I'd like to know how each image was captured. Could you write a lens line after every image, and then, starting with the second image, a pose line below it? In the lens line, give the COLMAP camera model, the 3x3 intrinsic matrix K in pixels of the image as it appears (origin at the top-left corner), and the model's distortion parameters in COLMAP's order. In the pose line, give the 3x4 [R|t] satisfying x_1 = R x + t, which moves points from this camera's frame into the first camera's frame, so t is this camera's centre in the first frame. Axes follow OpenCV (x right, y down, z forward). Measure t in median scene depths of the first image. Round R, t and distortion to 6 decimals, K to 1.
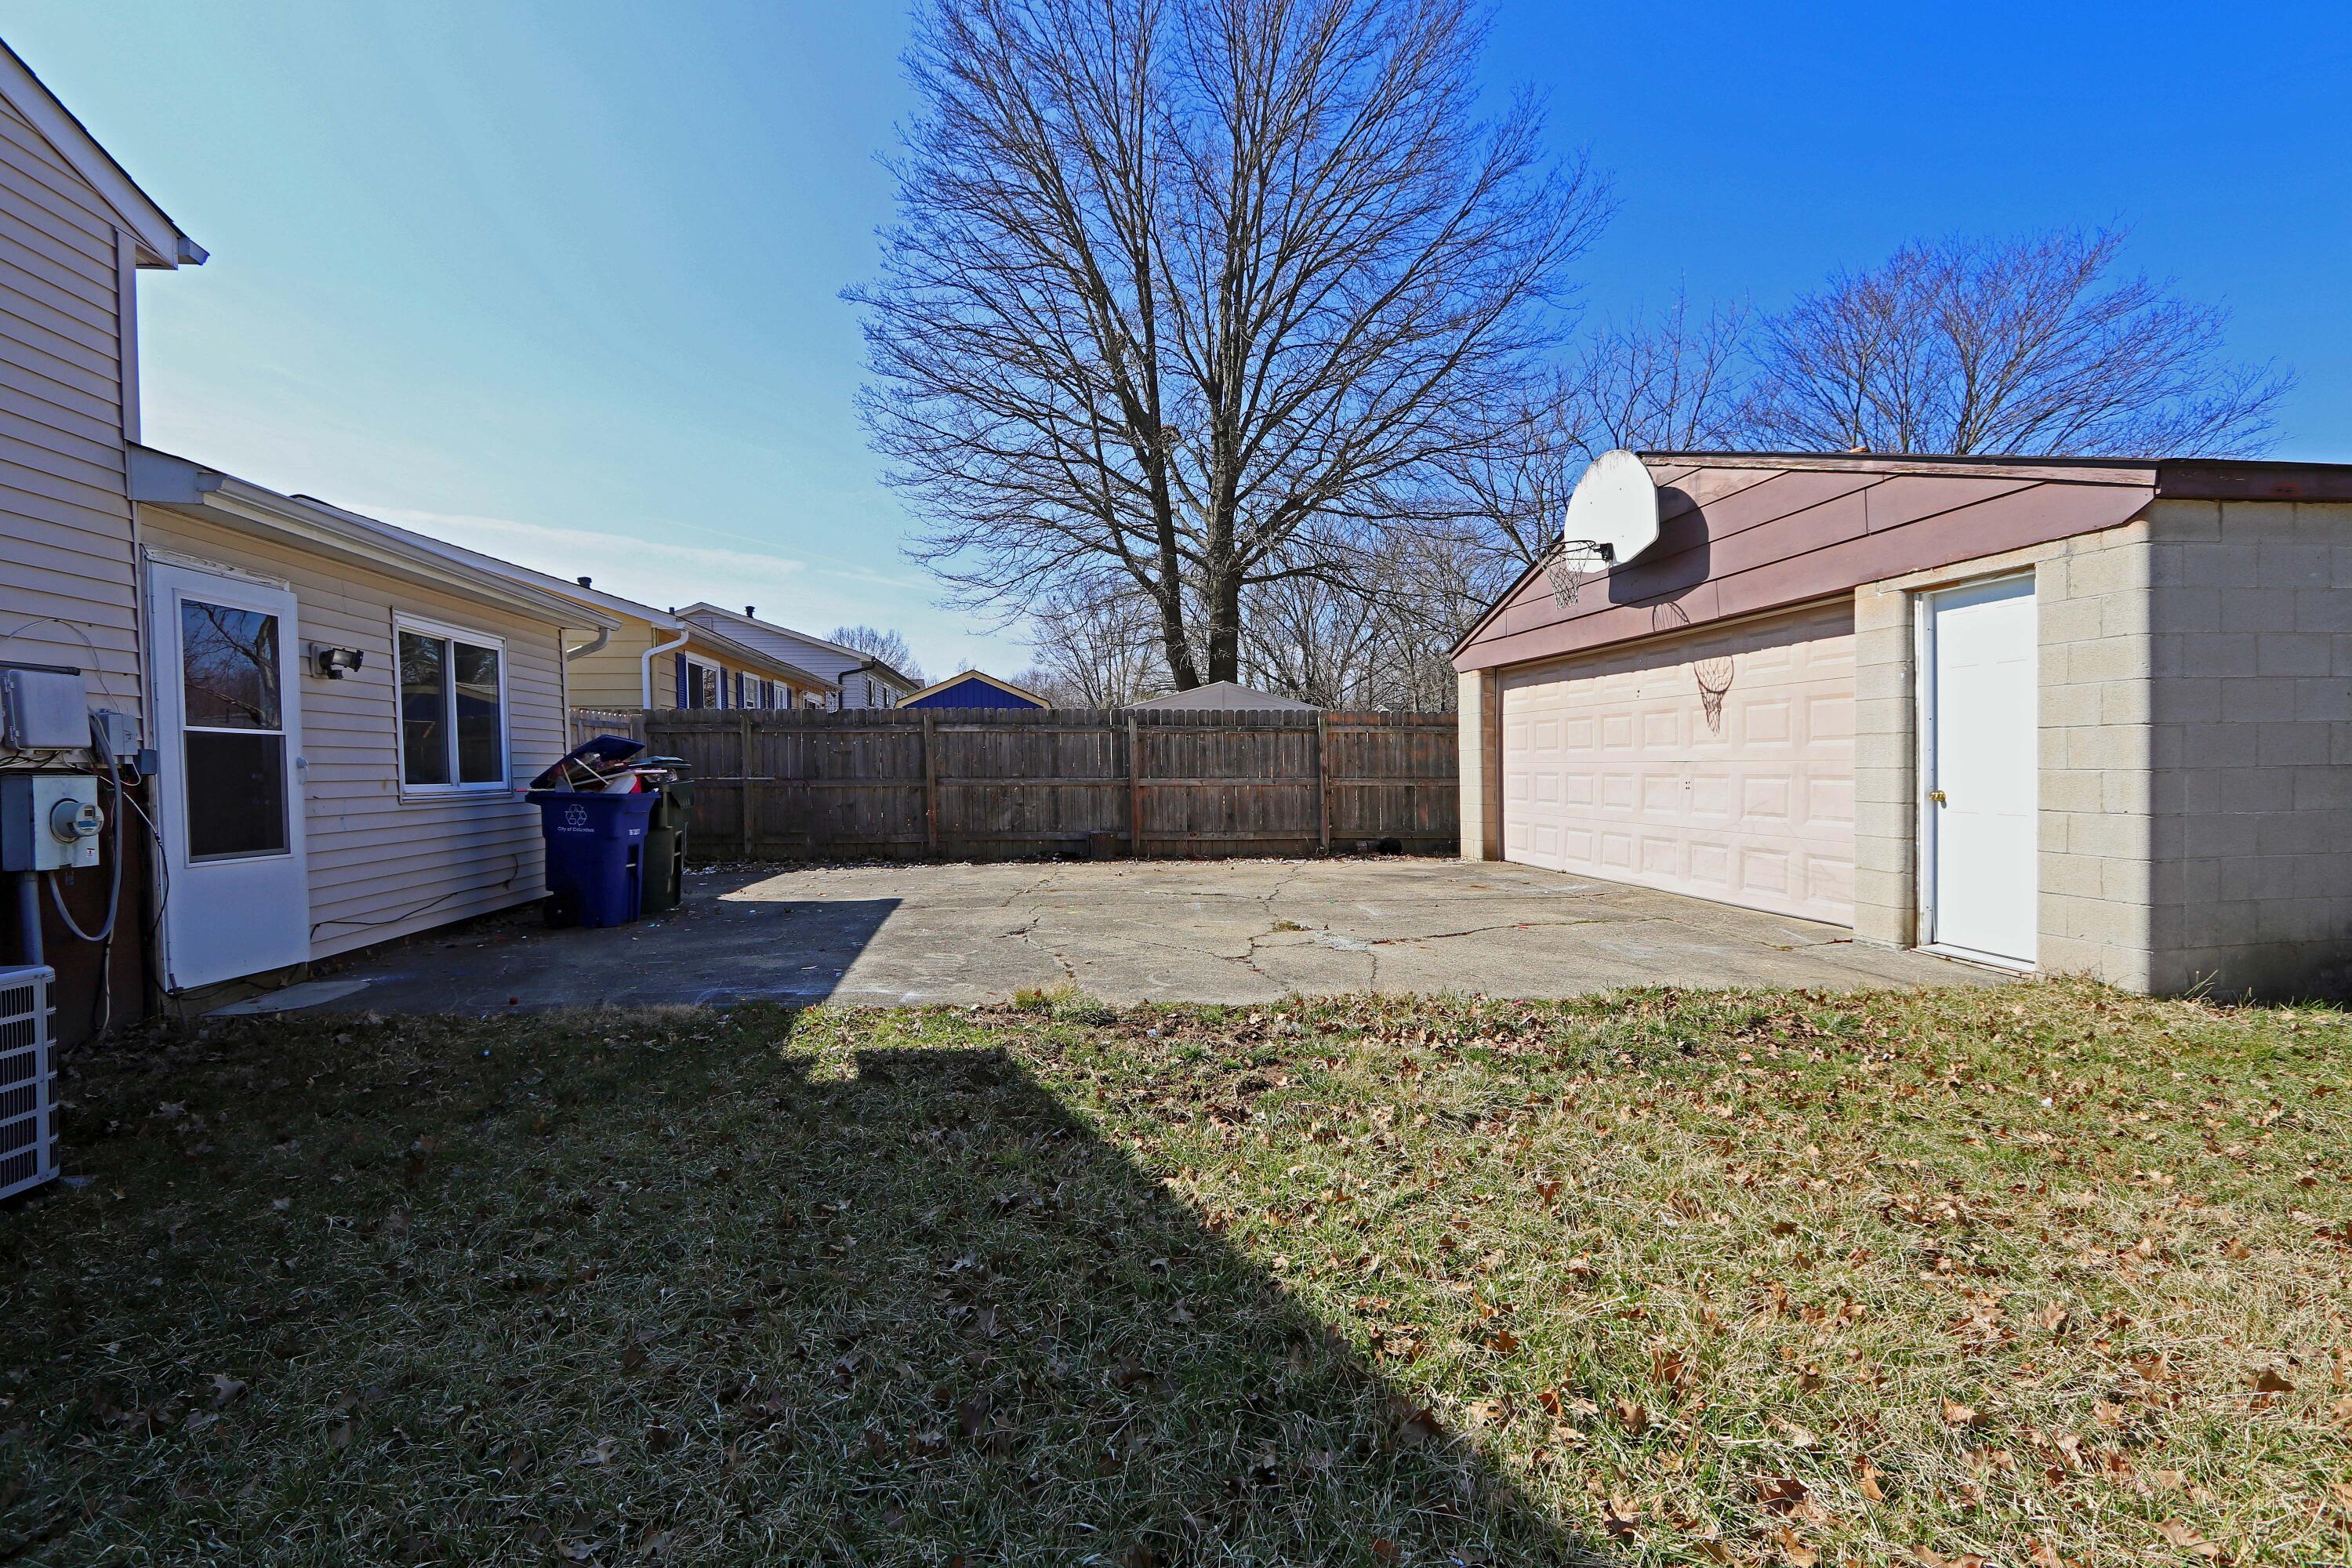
lens RADIAL K [[1061.1, 0, 1176.0], [0, 1061.1, 784.0], [0, 0, 1]] dist [-0.018537, 0.000309]
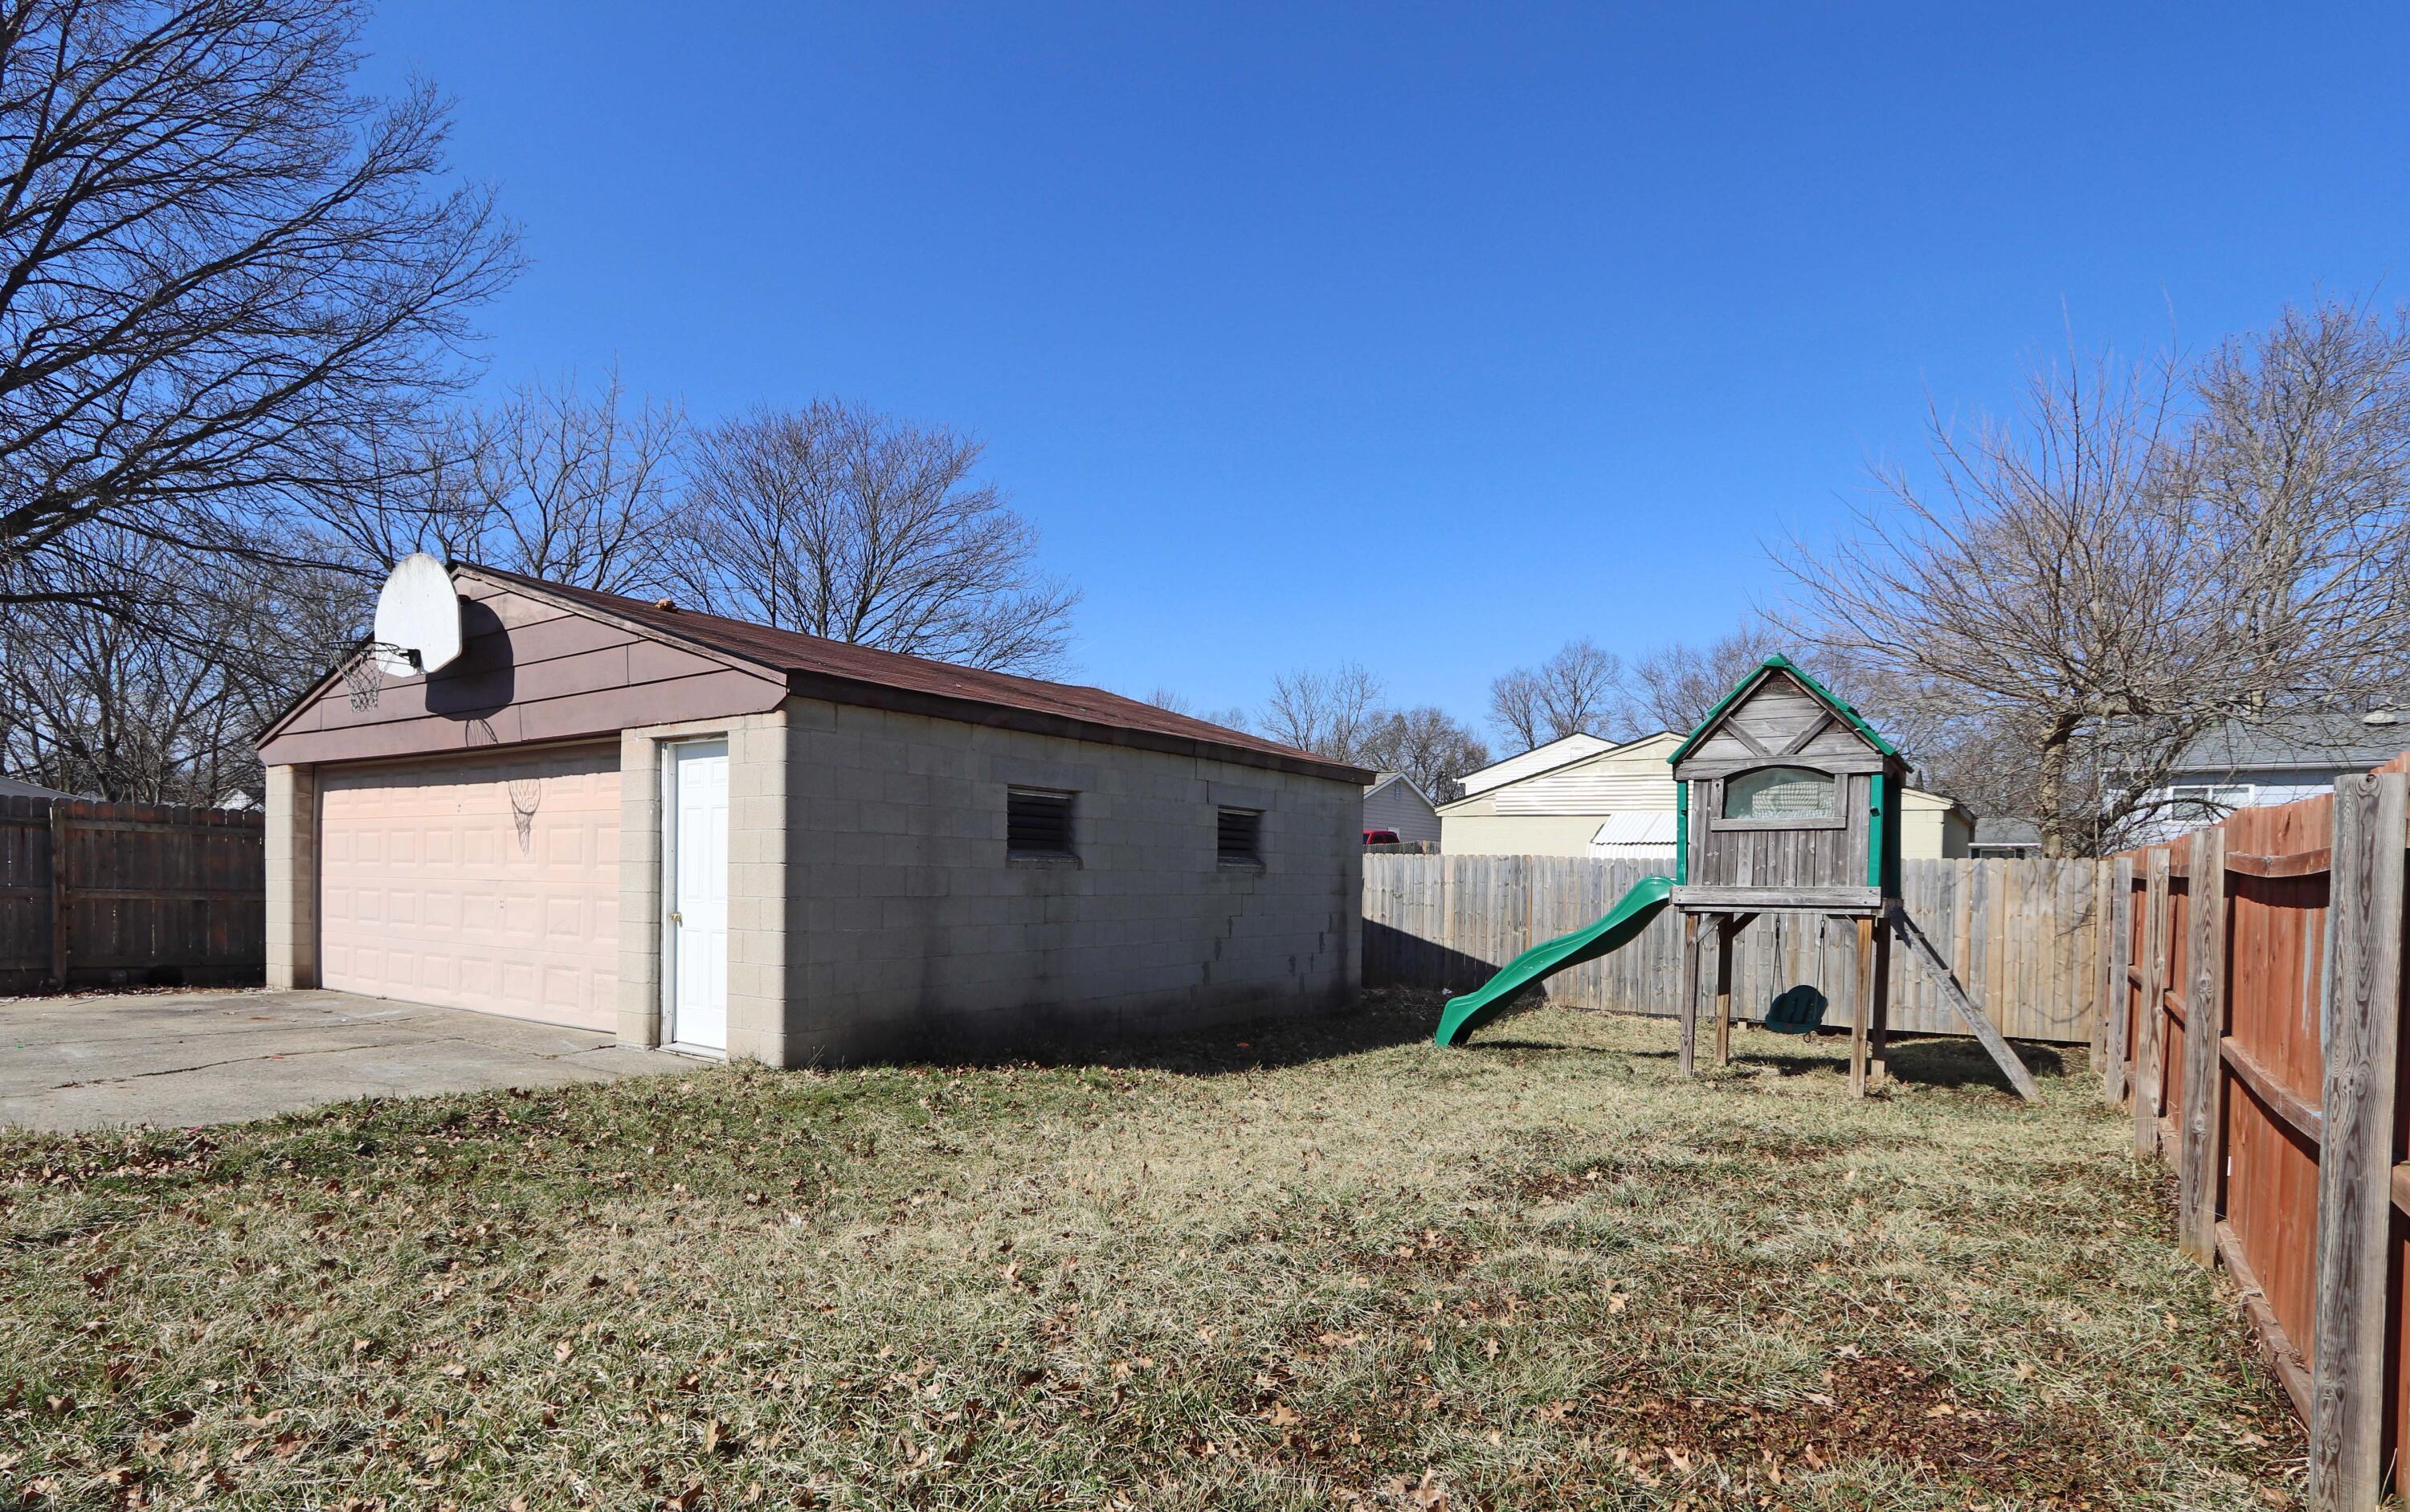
lens RADIAL K [[1249.7, 0, 1200.6], [0, 1249.7, 899.8], [0, 0, 1]] dist [-0.016705, 0.001148]
pose [[0.683570, 0.013962, 0.729751, 0.061412], [-0.014176, 0.999882, -0.005852, -0.004275], [-0.729747, -0.006345, 0.683688, -0.218243]]
